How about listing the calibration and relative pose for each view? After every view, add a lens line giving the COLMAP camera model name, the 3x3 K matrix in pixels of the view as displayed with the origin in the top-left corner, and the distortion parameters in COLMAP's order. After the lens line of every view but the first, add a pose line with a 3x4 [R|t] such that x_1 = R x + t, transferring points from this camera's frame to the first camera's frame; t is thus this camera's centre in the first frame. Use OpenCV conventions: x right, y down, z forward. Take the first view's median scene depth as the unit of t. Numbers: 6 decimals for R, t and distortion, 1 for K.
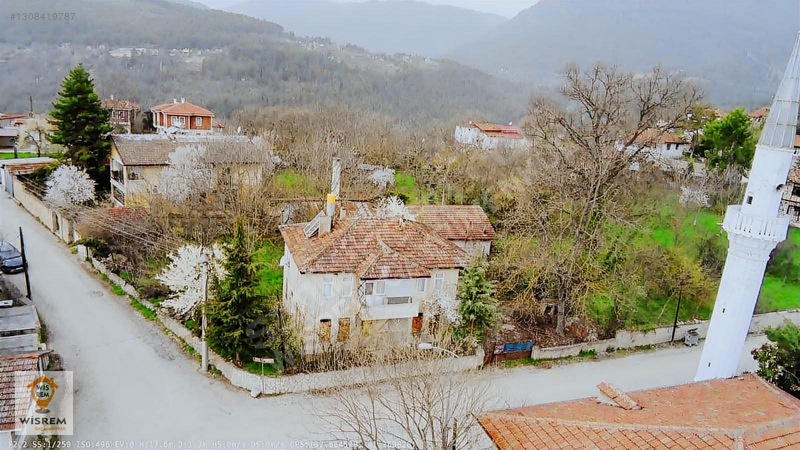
lens RADIAL K [[533.7, 0, 402.3], [0, 533.7, 221.1], [0, 0, 1]] dist [0.062141, -0.143987]
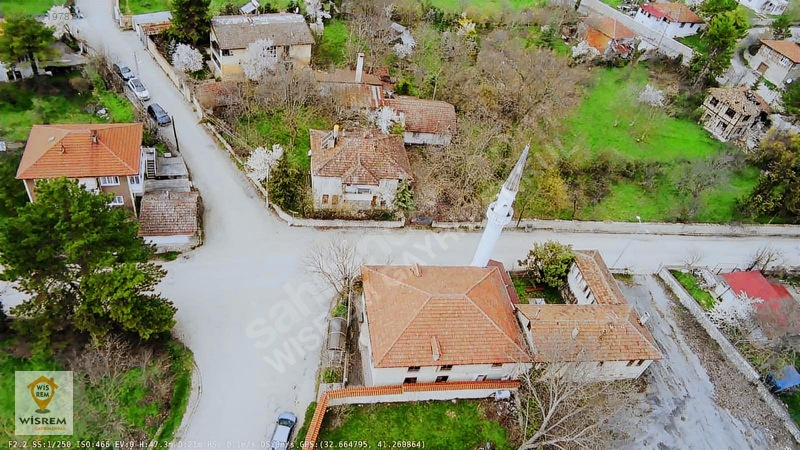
lens RADIAL K [[533.7, 0, 402.3], [0, 533.7, 221.1], [0, 0, 1]] dist [0.062141, -0.143987]
pose [[0.980099, 0.182751, -0.077517, 0.256524], [-0.130034, 0.886090, 0.444899, -0.542060], [0.149993, -0.425965, 0.892220, -0.645664]]
